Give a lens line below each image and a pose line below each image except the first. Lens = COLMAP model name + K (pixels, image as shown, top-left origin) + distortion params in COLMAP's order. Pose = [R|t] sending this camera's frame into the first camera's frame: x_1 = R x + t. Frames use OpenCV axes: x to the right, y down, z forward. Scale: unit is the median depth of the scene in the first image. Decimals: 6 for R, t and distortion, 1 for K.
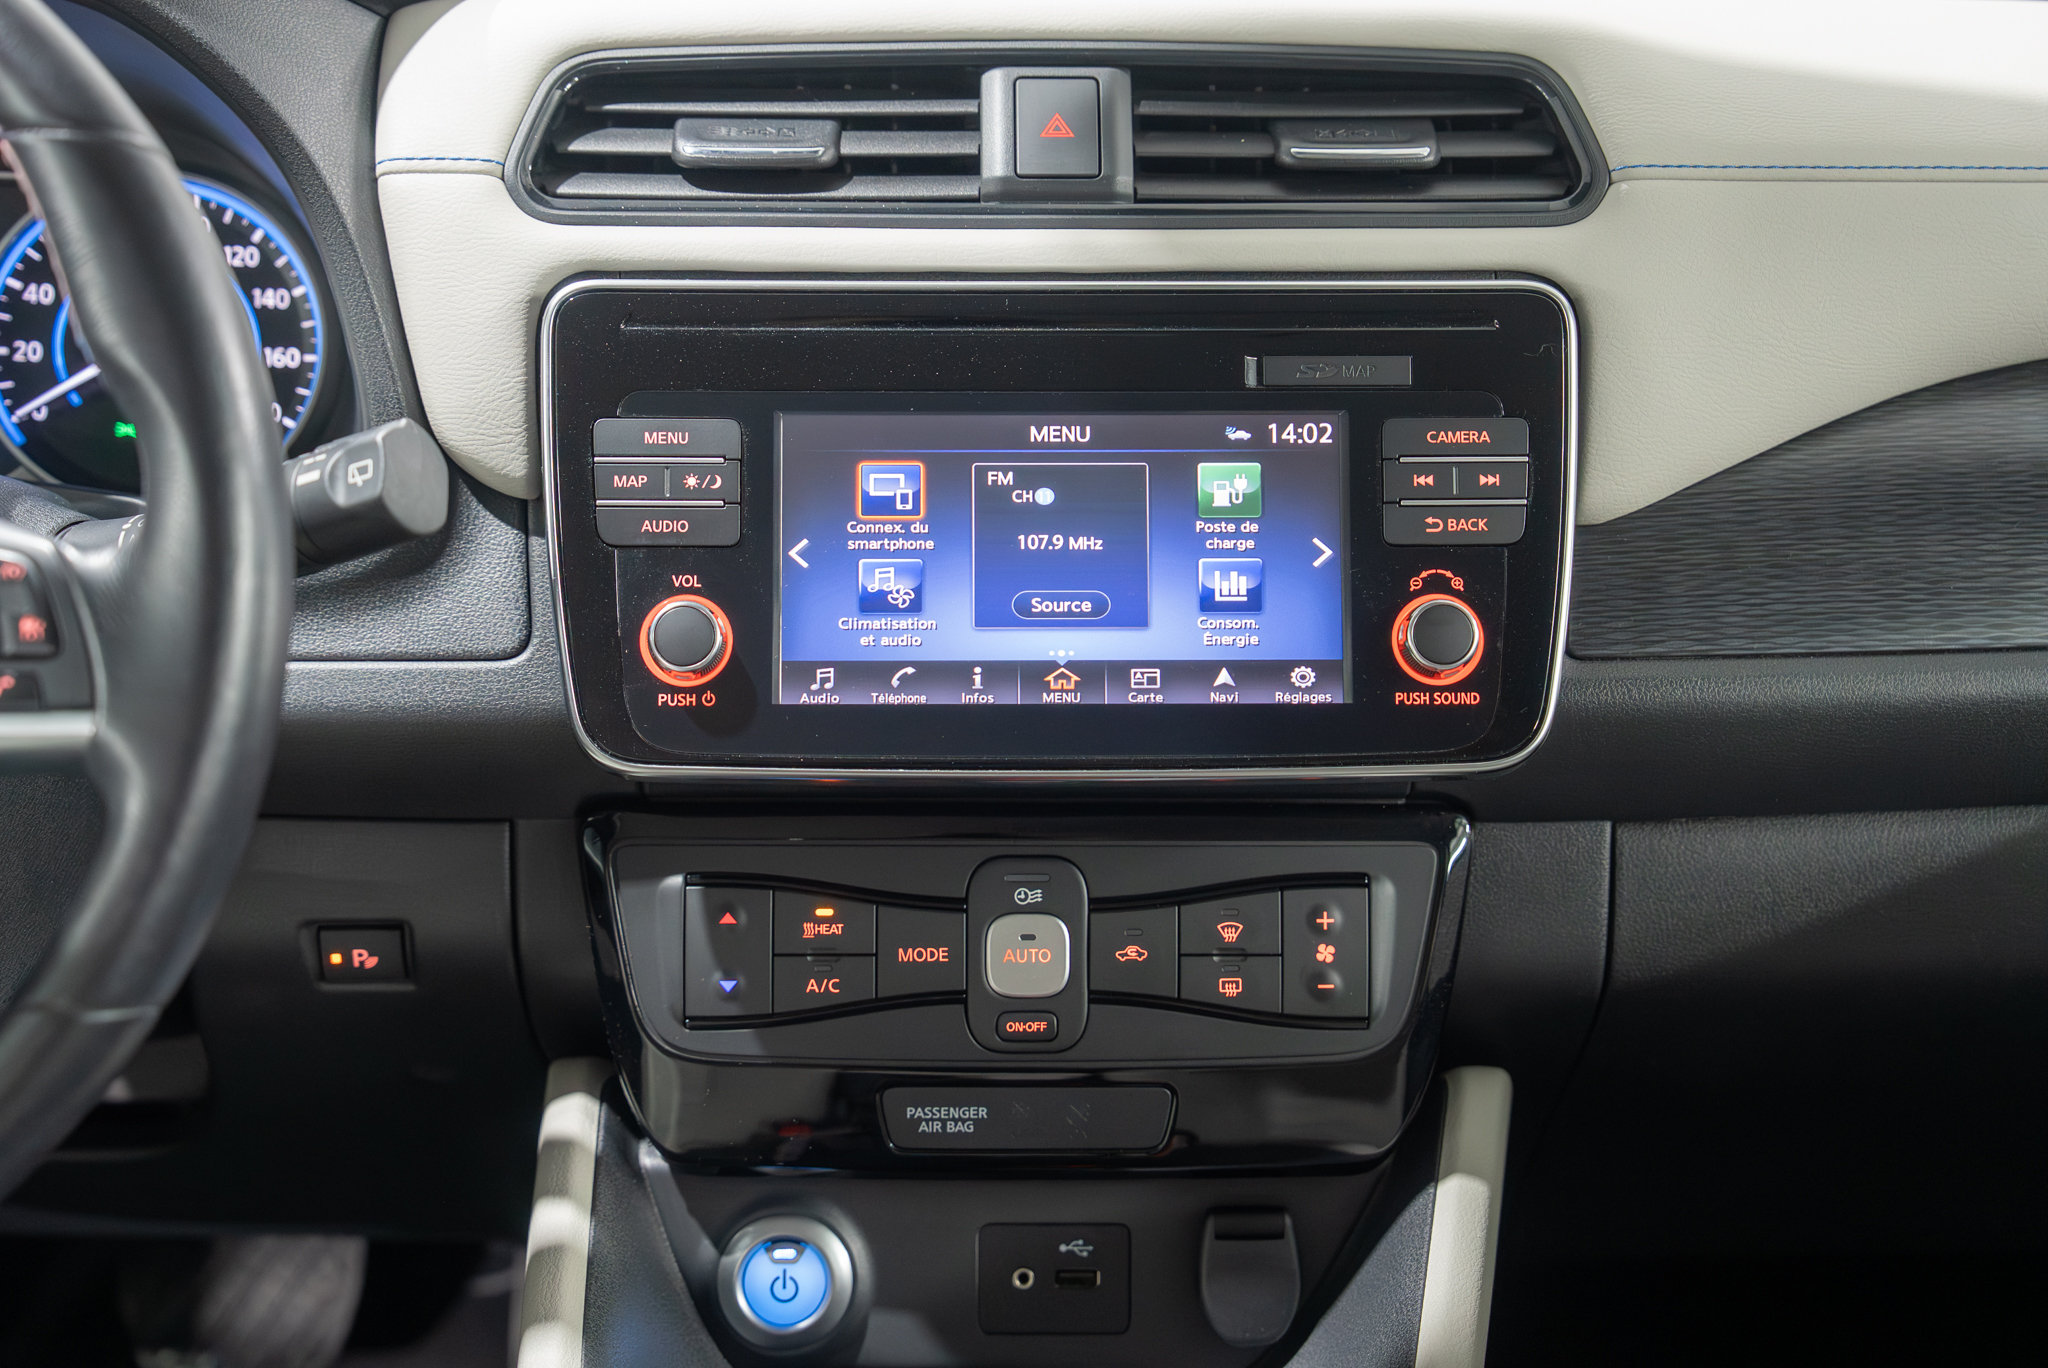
lens RADIAL K [[2941.4, 0, 1024.0], [0, 2941.4, 684.0], [0, 0, 1]] dist [0.331227, 0.035873]
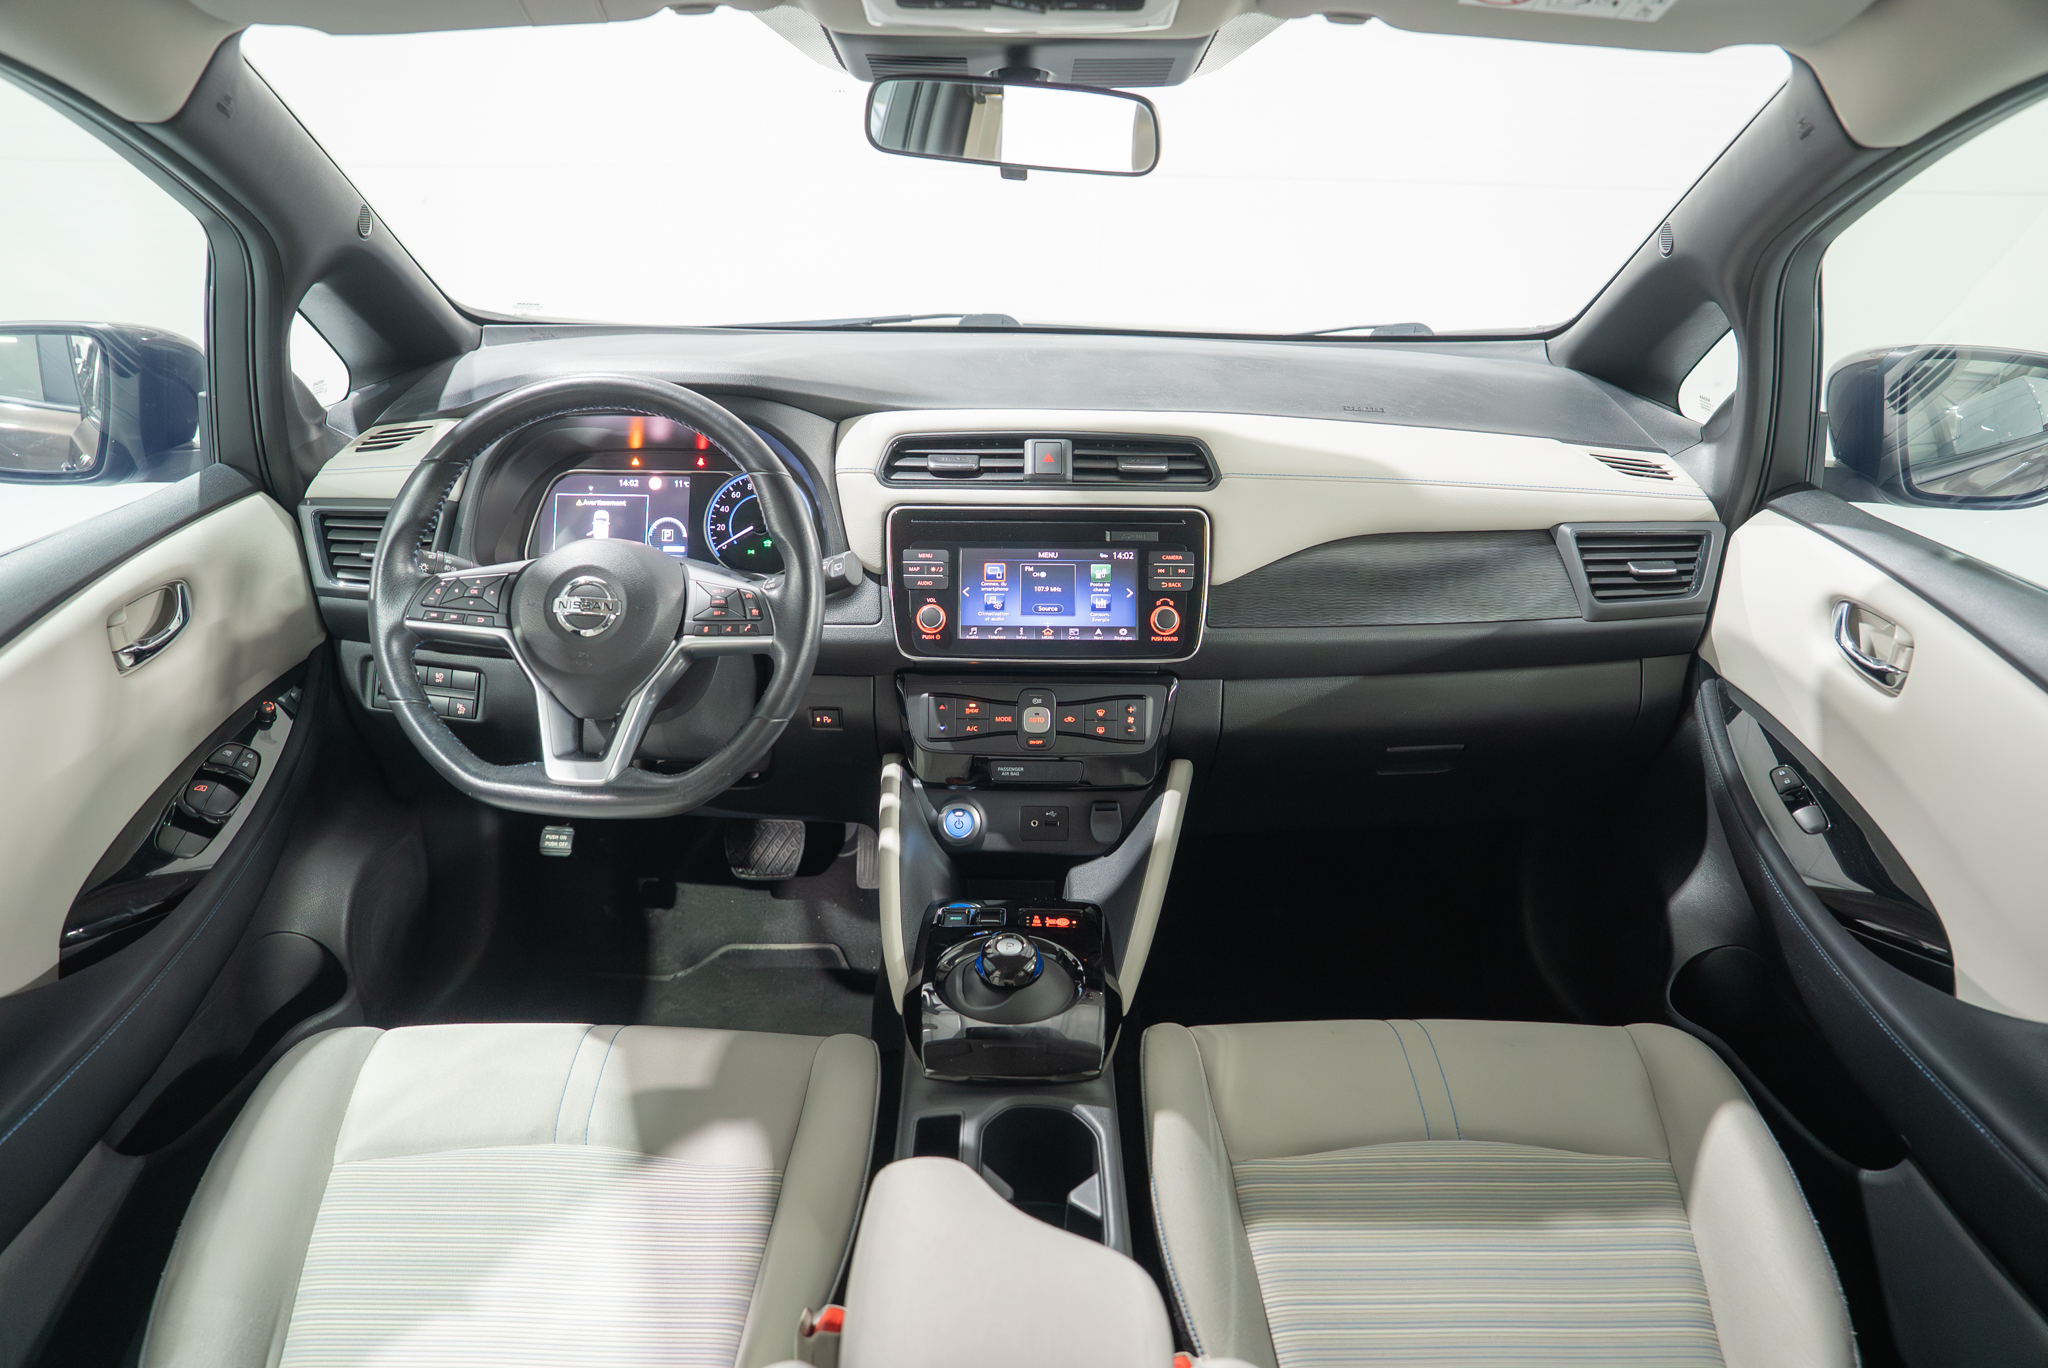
lens RADIAL K [[1428.7, 0, 1024.0], [0, 1428.7, 684.0], [0, 0, 1]] dist [-0.001402, -0.000086]
pose [[0.999867, 0.009266, -0.013385, 0.008052], [-0.009019, 0.999790, 0.018375, 0.026188], [0.013553, -0.018252, 0.999742, -0.540671]]
